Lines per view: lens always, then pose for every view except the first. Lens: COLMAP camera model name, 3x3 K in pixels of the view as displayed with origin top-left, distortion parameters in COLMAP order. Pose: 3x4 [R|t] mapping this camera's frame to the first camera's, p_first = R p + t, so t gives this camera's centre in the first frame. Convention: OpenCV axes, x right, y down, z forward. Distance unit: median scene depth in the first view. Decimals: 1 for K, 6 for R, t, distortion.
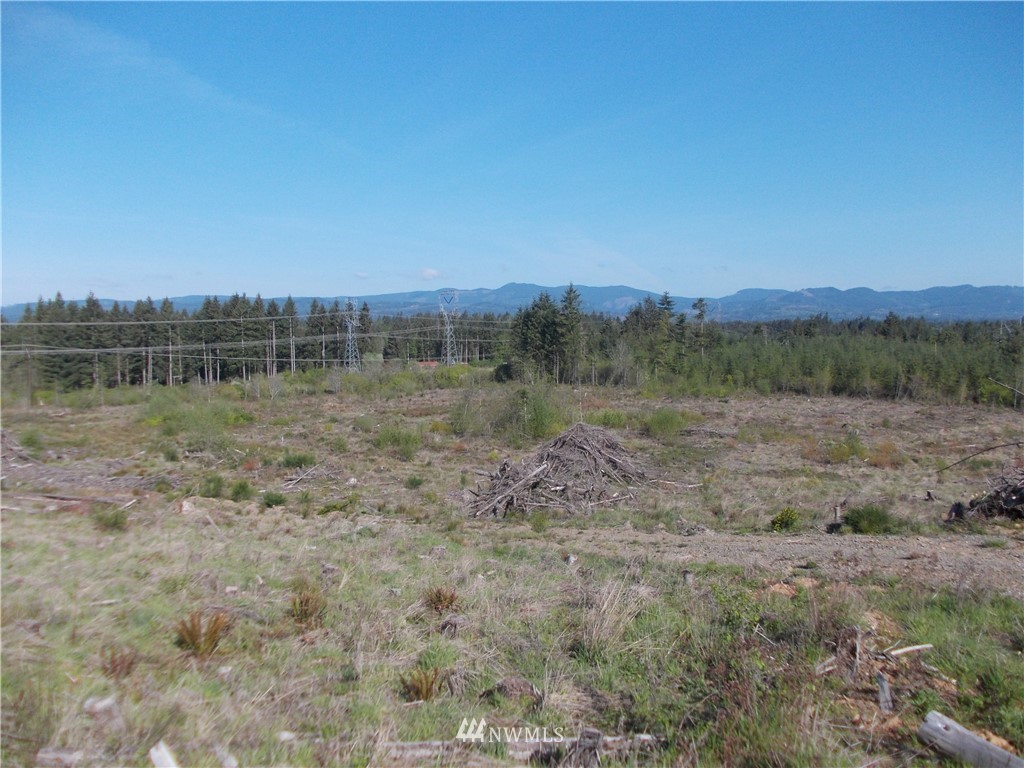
lens RADIAL K [[867.7, 0, 509.7], [0, 867.7, 394.1], [0, 0, 1]] dist [-0.010941, -0.021198]
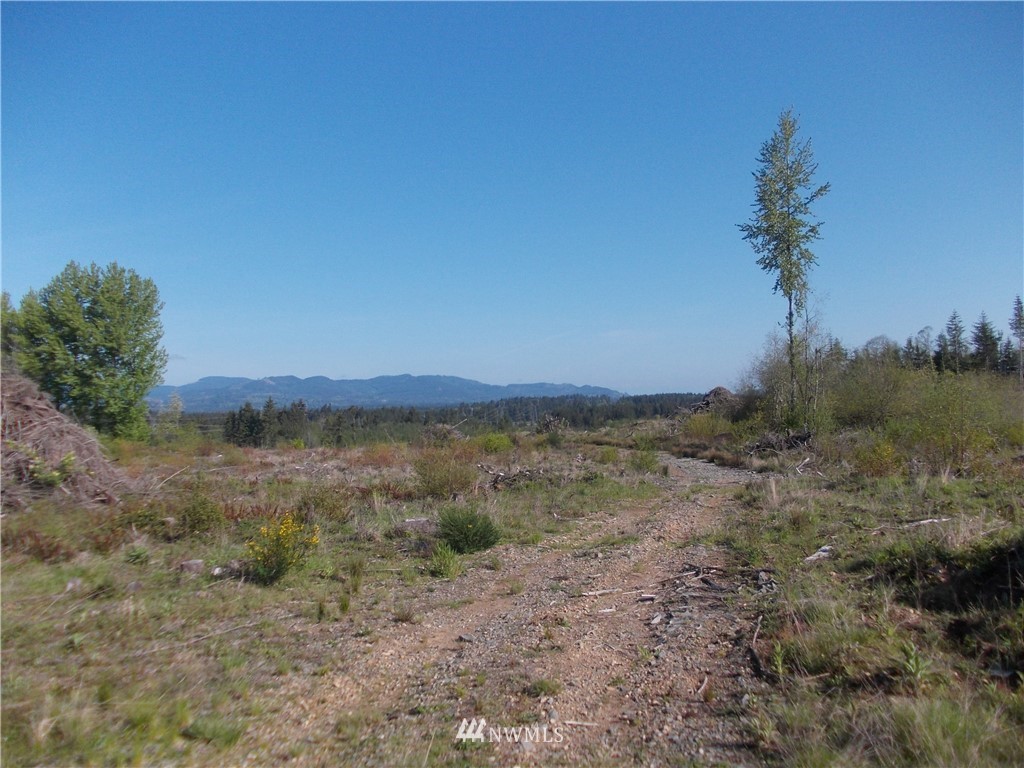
lens RADIAL K [[867.7, 0, 509.7], [0, 867.7, 394.1], [0, 0, 1]] dist [-0.010941, -0.021198]
pose [[0.822682, -0.005645, 0.568474, -1.058552], [0.062519, 0.994784, -0.080598, 0.067563], [-0.565054, 0.101847, 0.818743, -1.346369]]
